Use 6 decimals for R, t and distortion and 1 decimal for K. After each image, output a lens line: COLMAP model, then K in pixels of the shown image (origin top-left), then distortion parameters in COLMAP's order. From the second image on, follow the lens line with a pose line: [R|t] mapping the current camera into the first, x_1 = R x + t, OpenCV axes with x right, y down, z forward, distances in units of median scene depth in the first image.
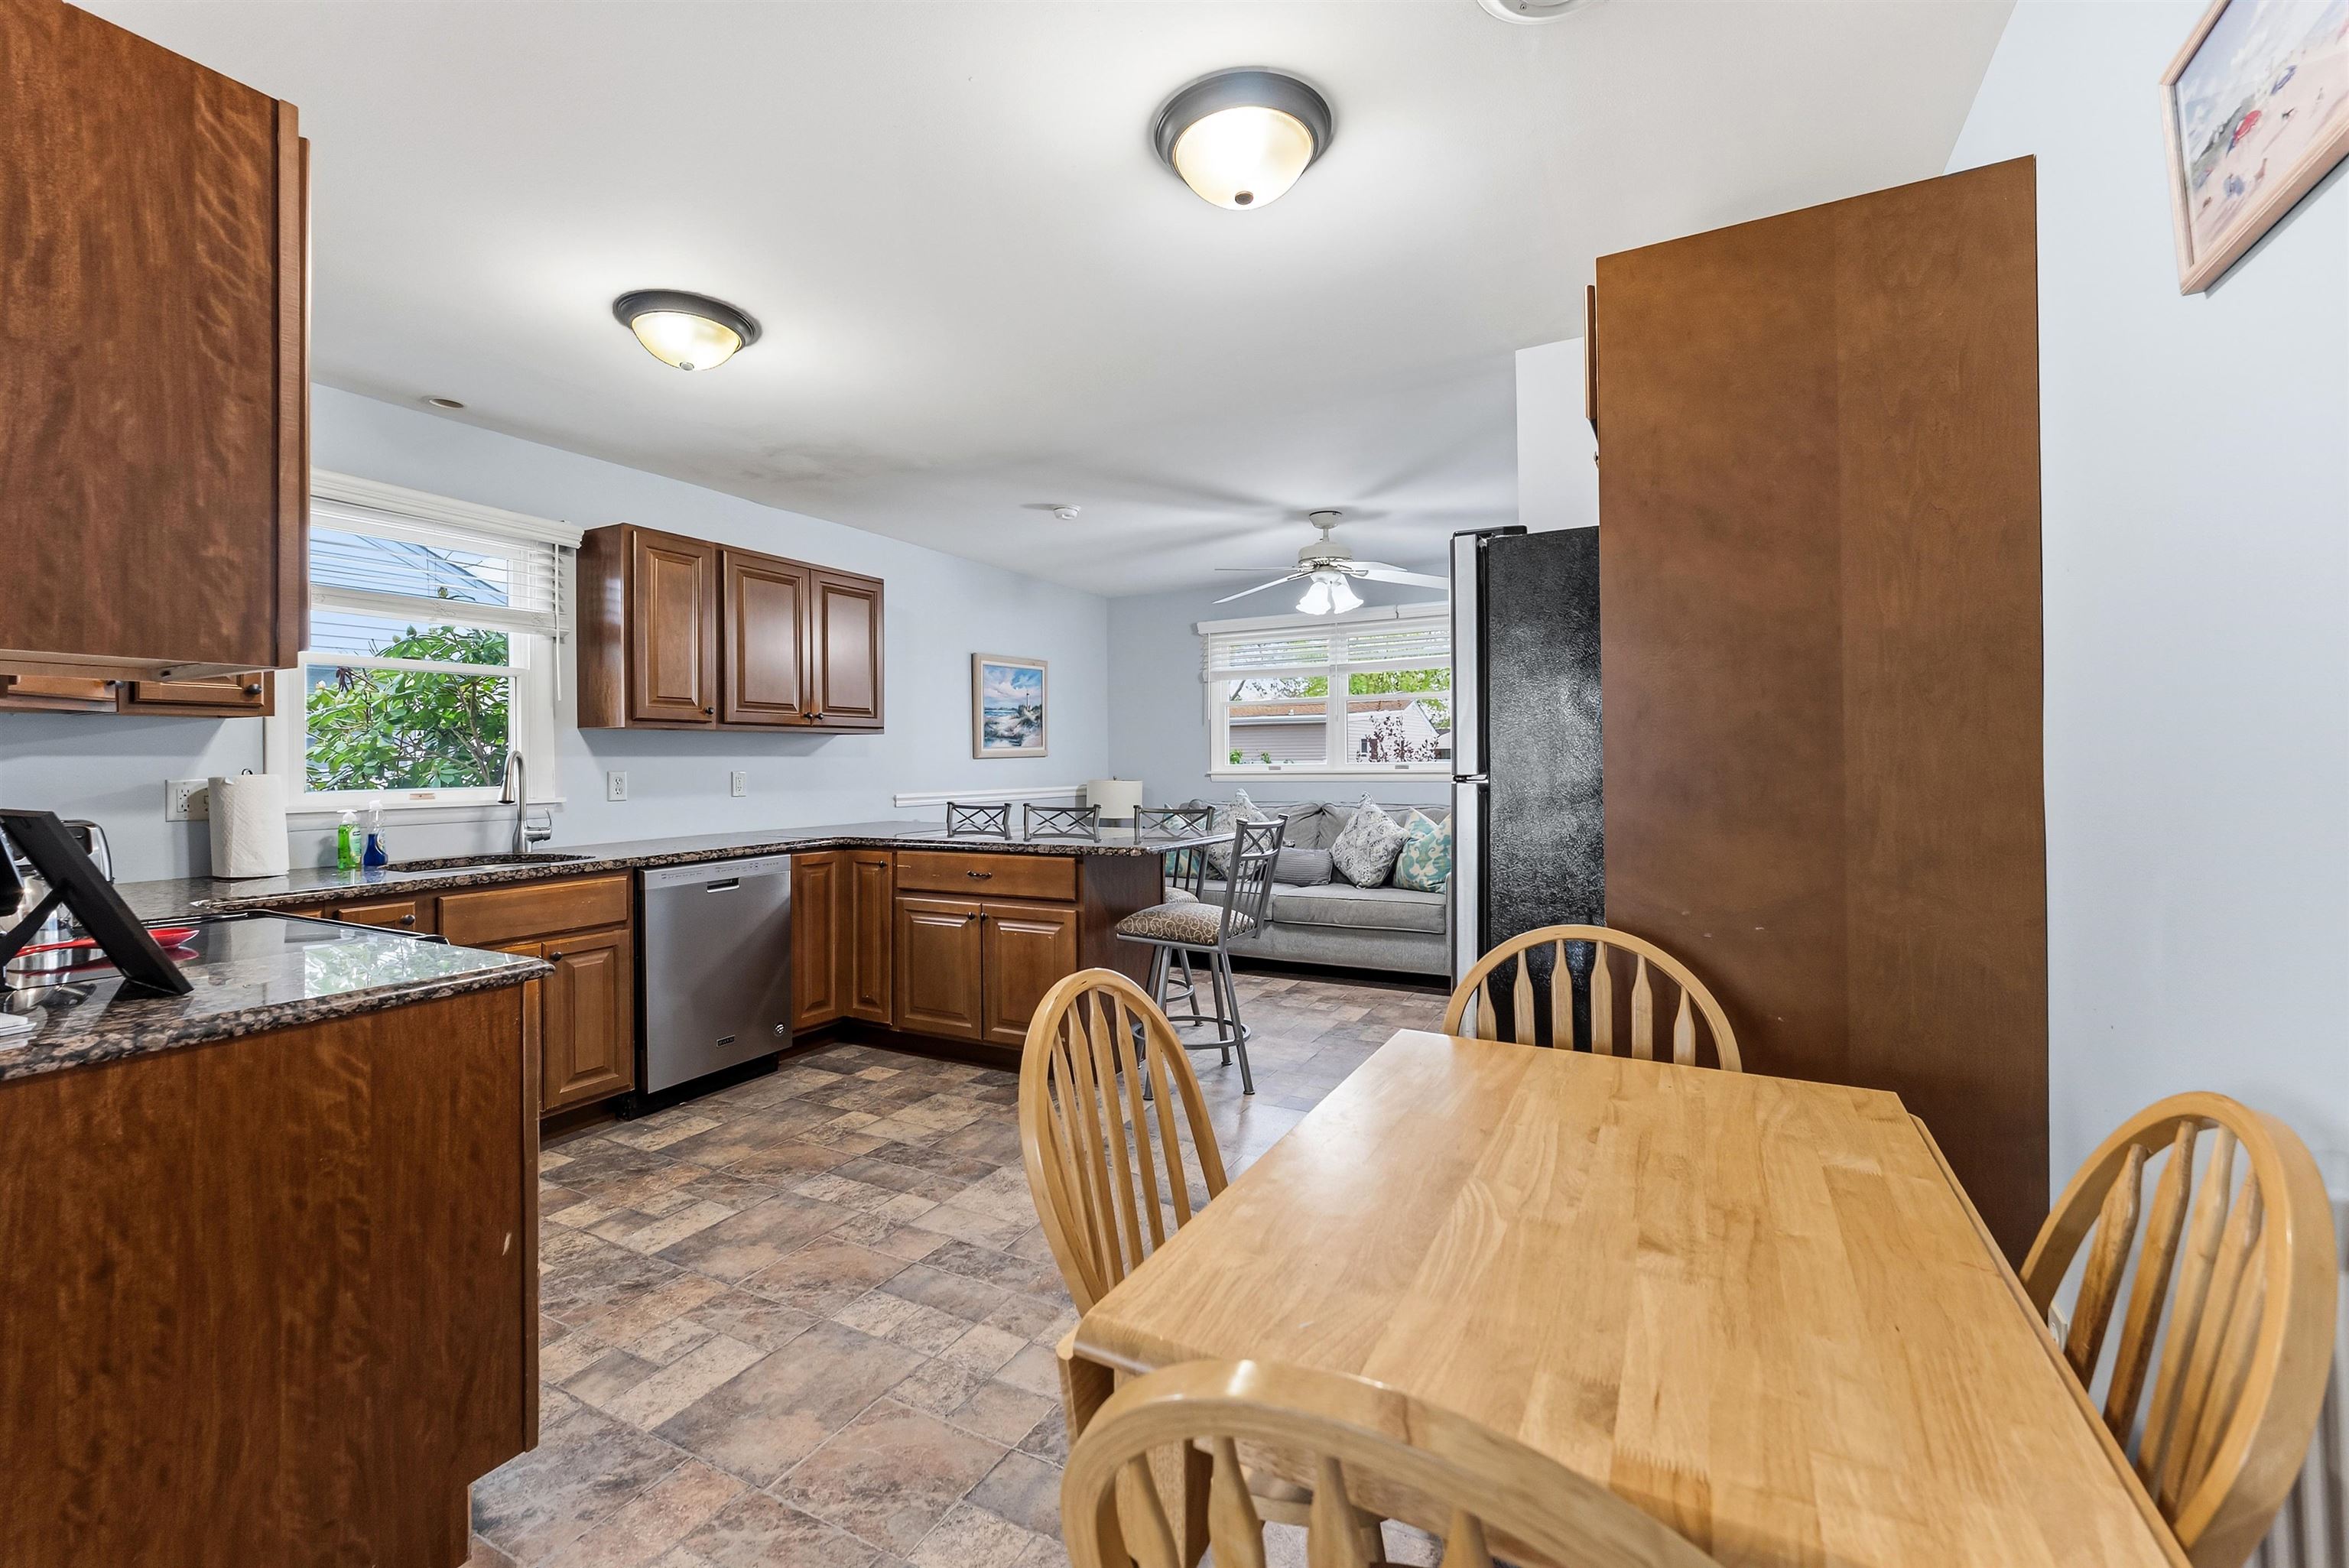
lens RADIAL K [[960.9, 0, 1173.8], [0, 960.9, 760.7], [0, 0, 1]] dist [0.000697, -0.000928]
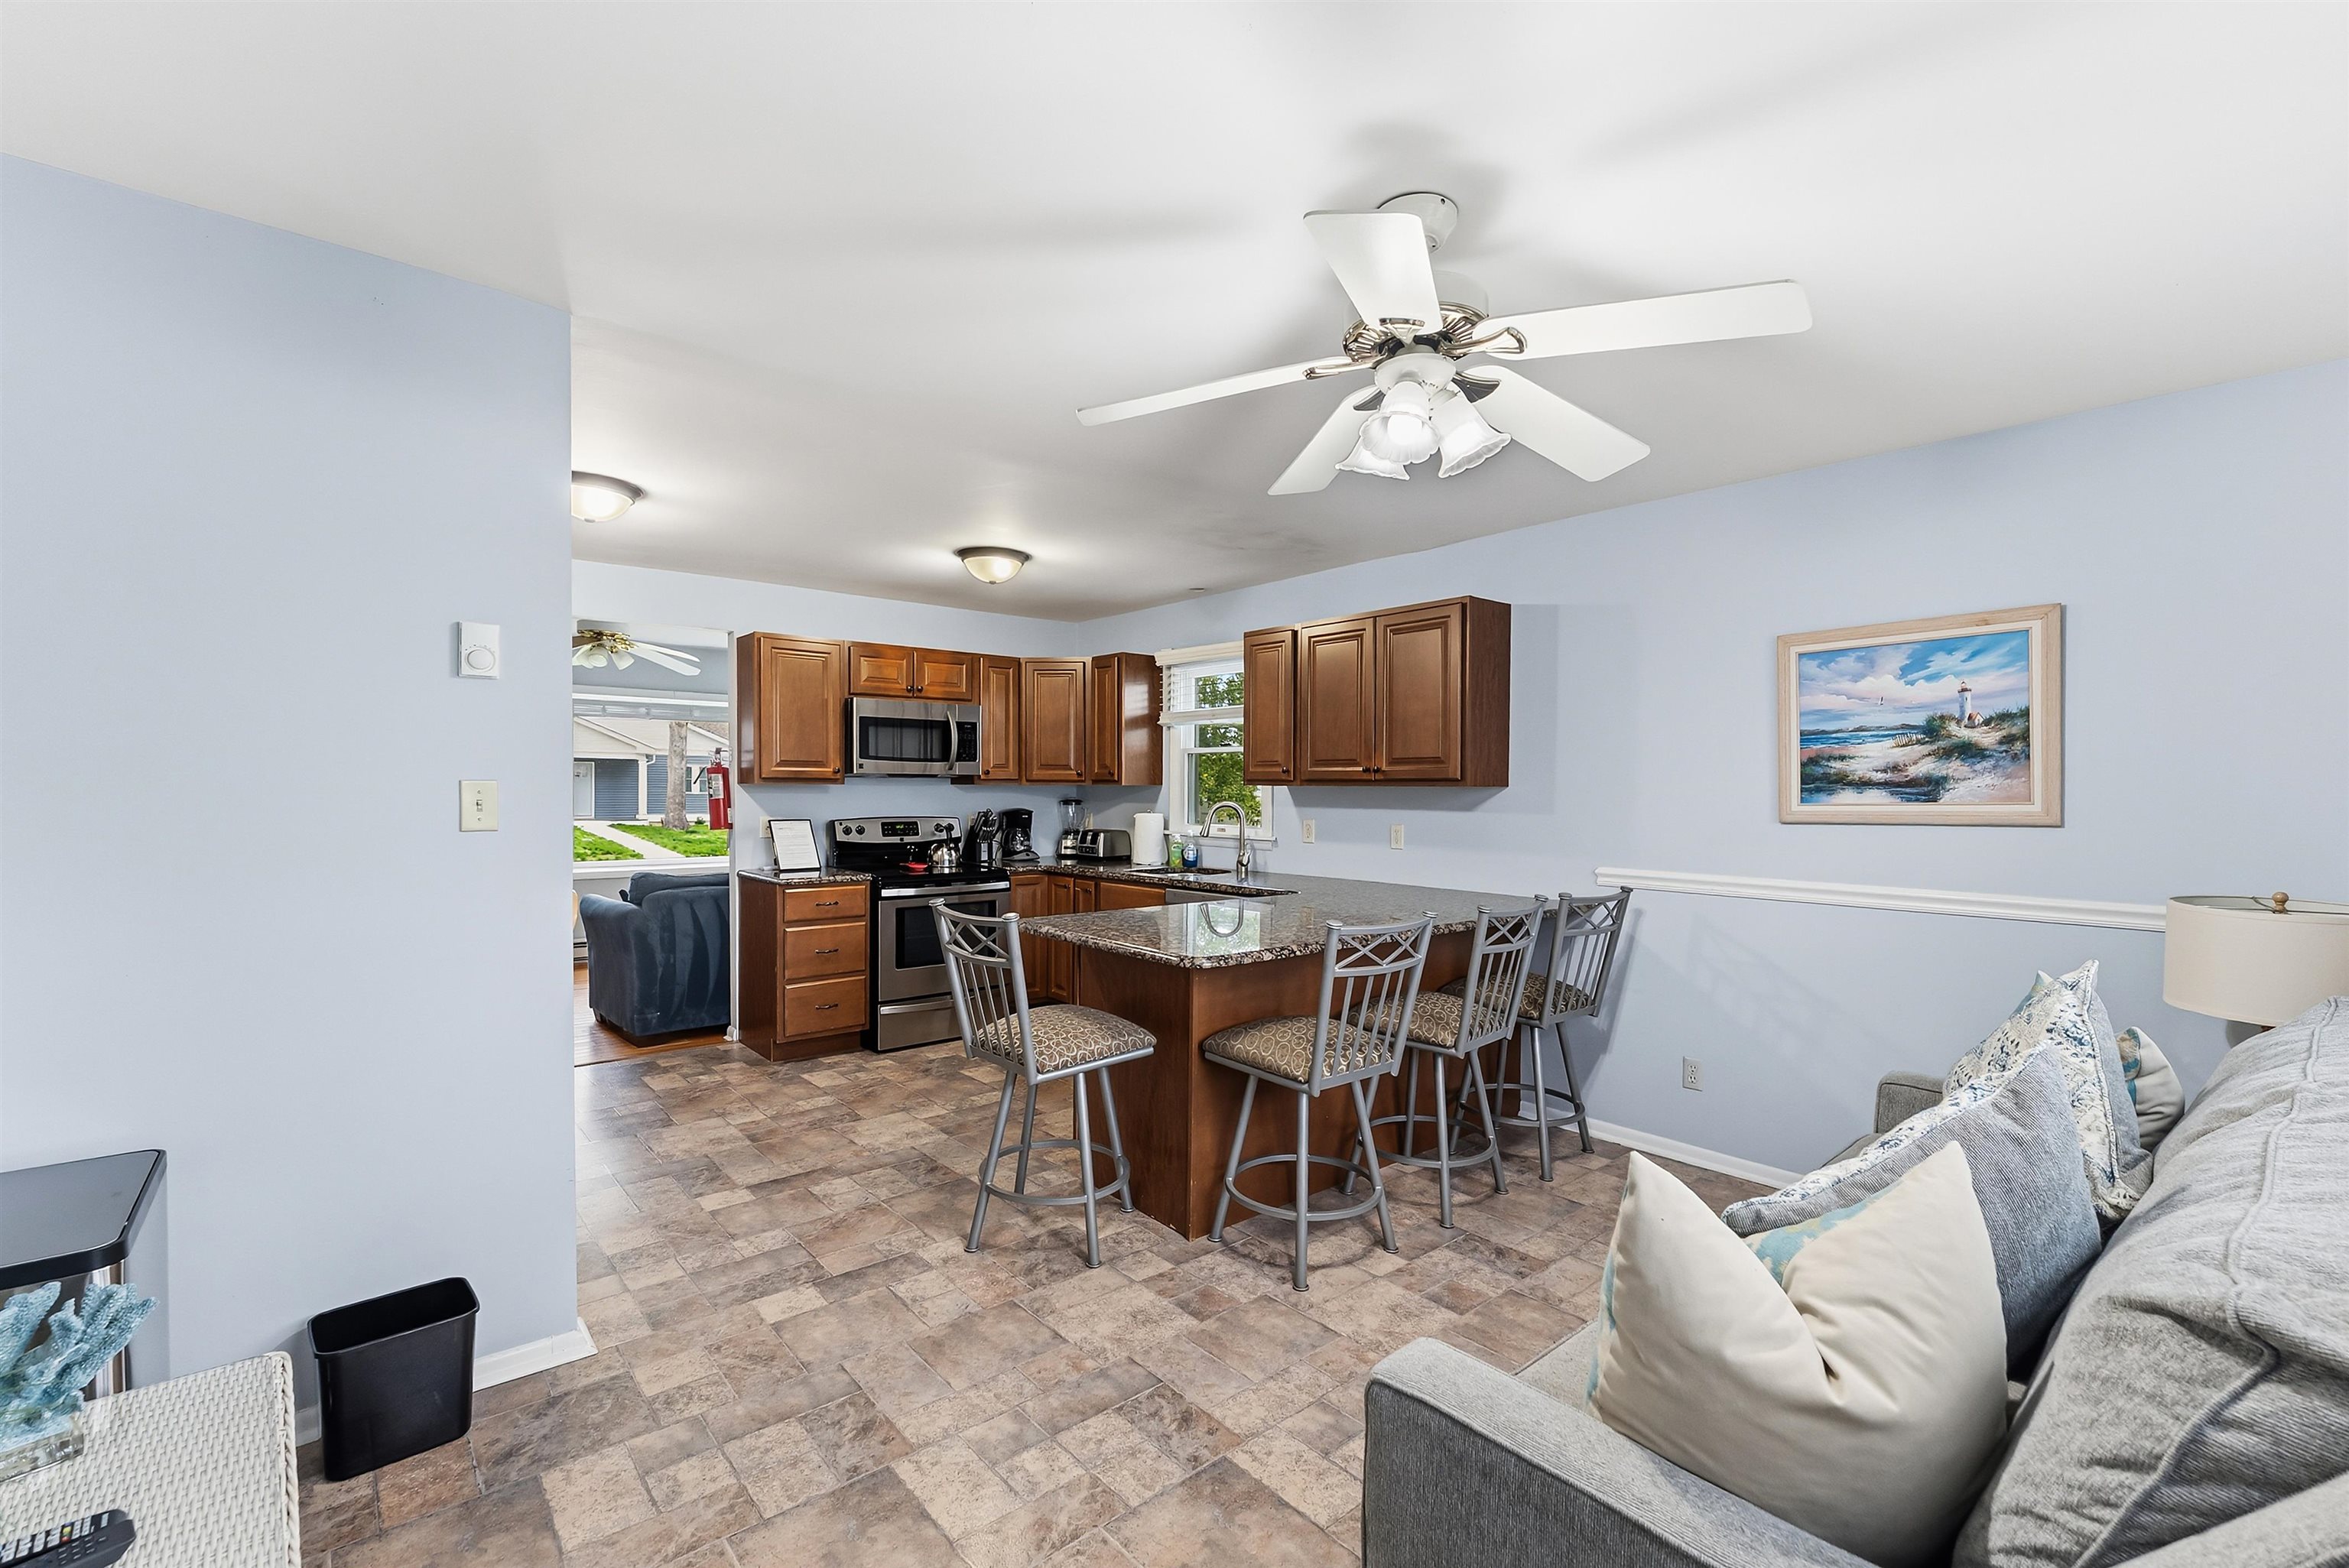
lens RADIAL K [[1007.2, 0, 1196.4], [0, 1007.2, 814.9], [0, 0, 1]] dist [-0.000775, 0.000641]
pose [[-0.354546, 0.029178, -0.934583, 0.743922], [-0.004564, 0.999447, 0.032935, -0.039698], [0.935027, 0.015943, -0.354217, 1.401048]]
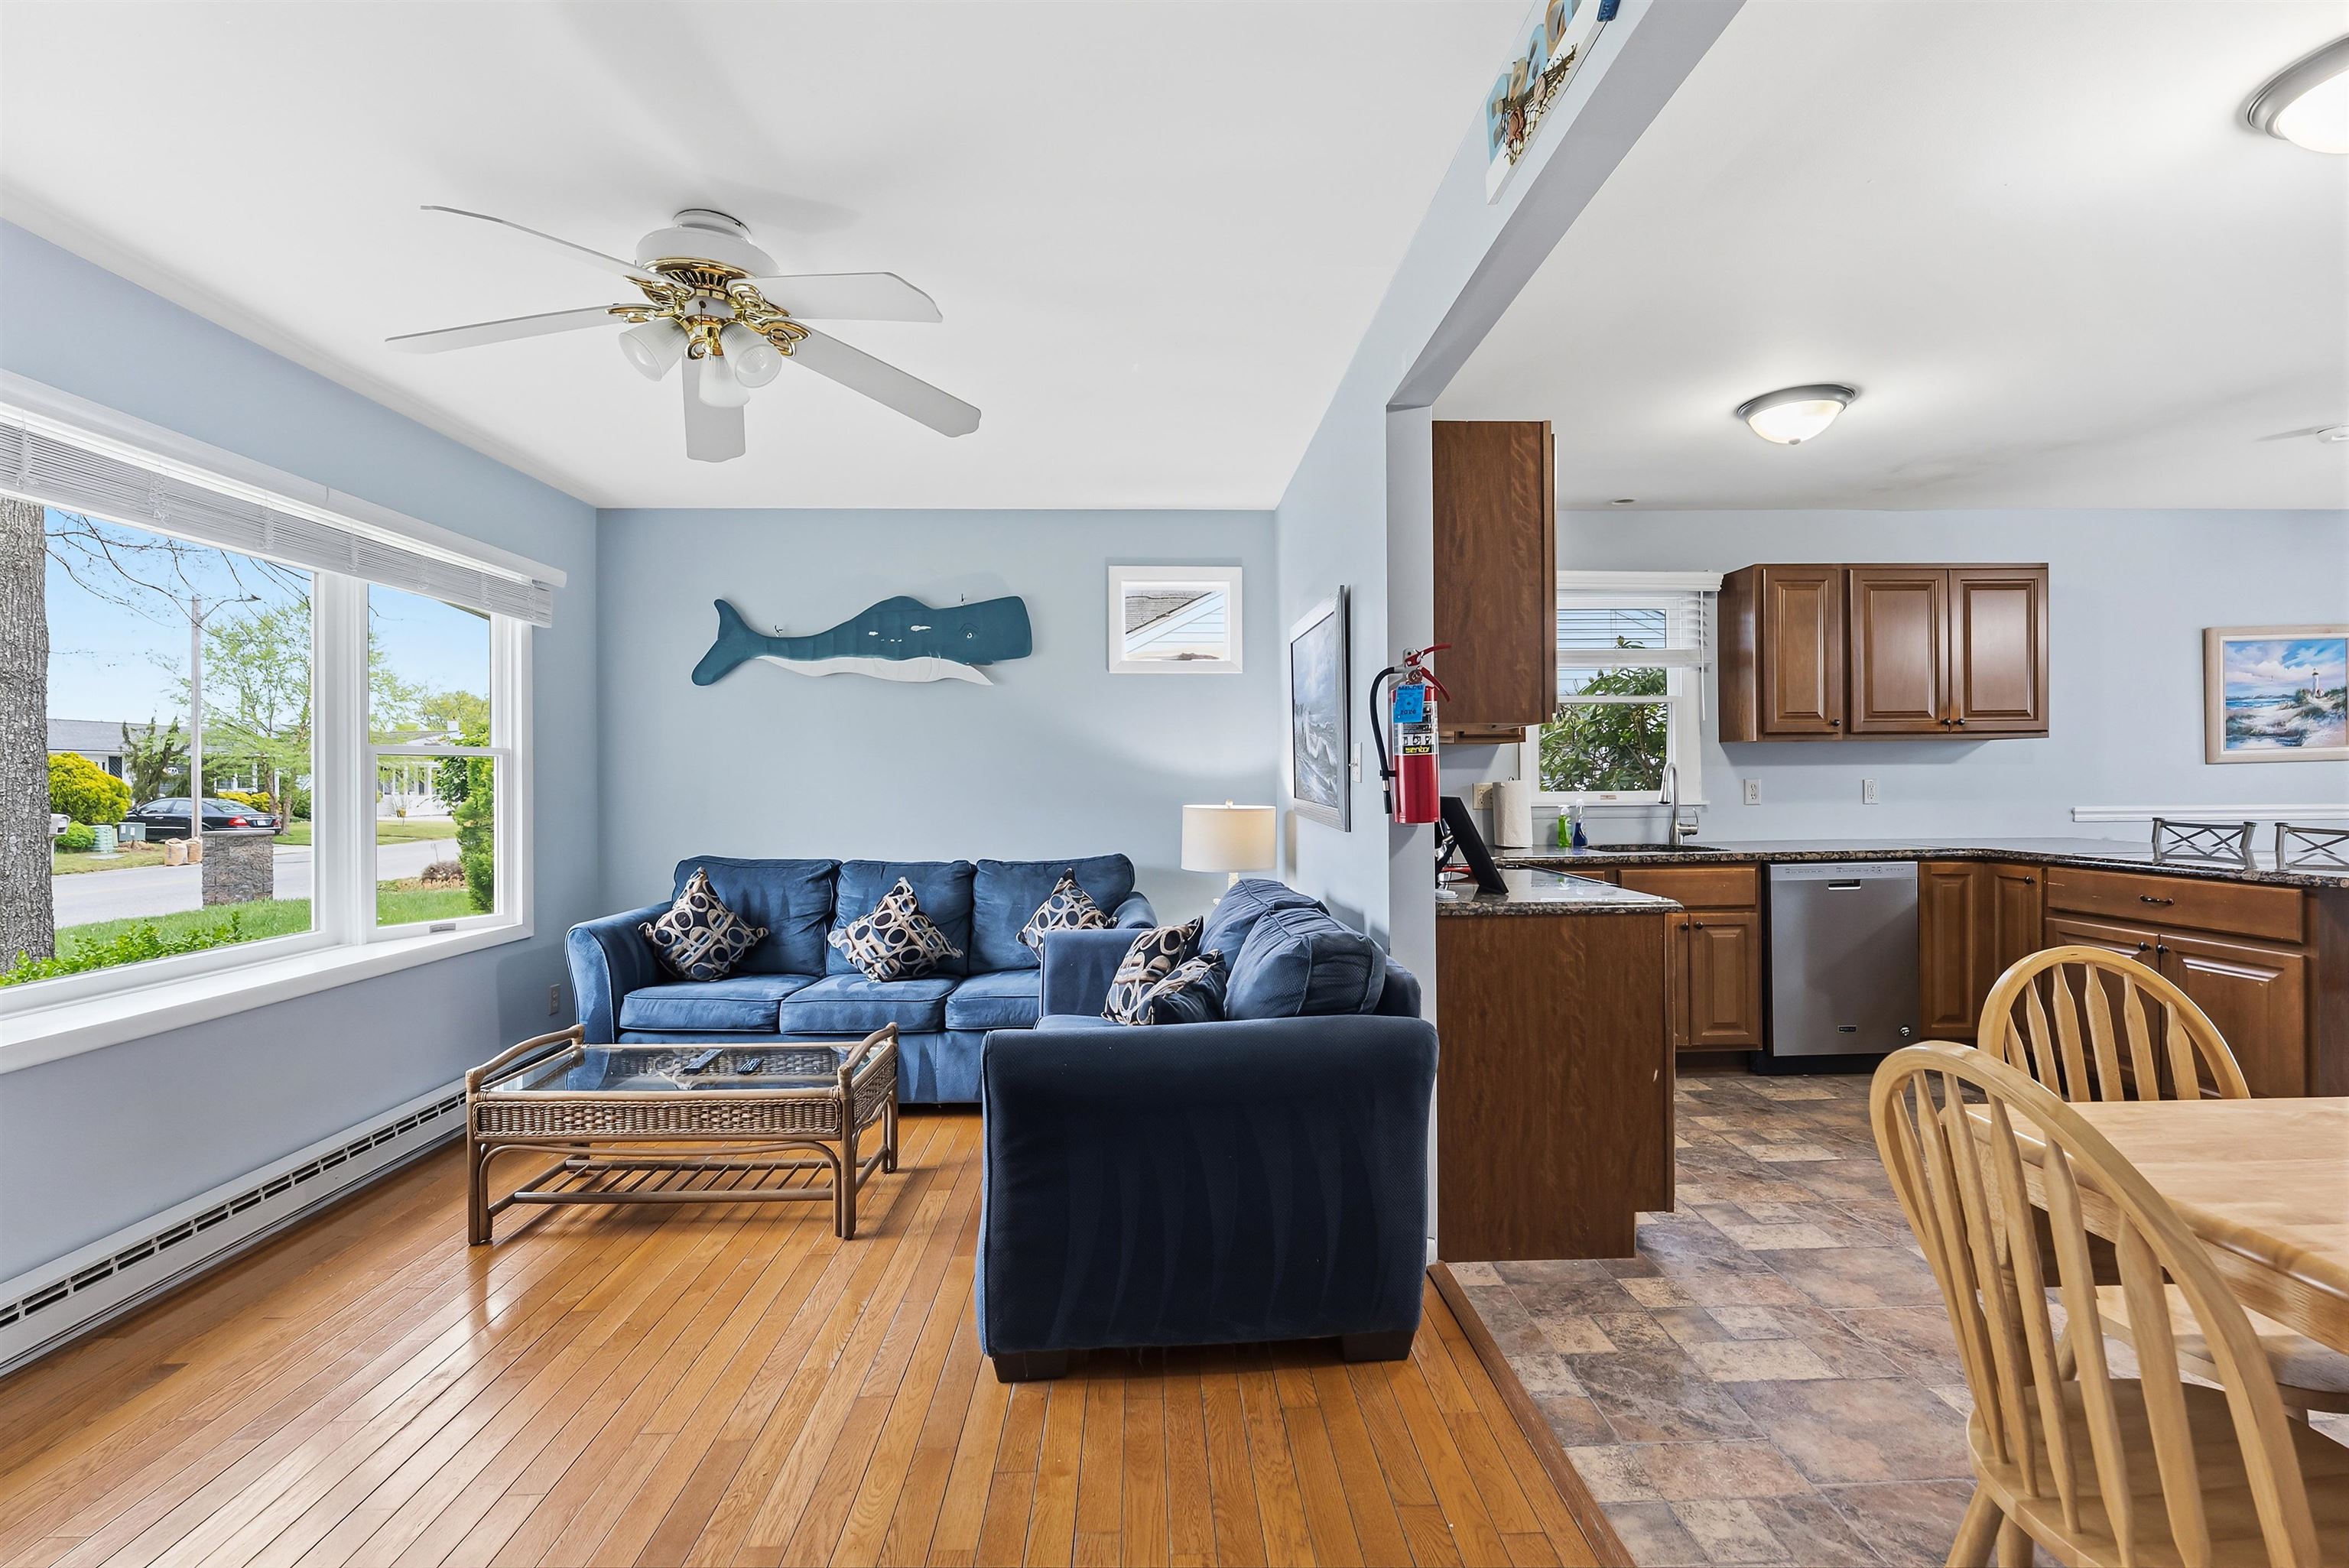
lens RADIAL K [[1065.1, 0, 1184.3], [0, 1065.1, 776.1], [0, 0, 1]] dist [-0.002876, 0.000397]
pose [[0.505313, 0.001387, -0.862935, 0.183449], [0.006338, 0.999966, 0.005318, -0.003431], [0.862913, -0.008157, 0.505287, -0.237727]]
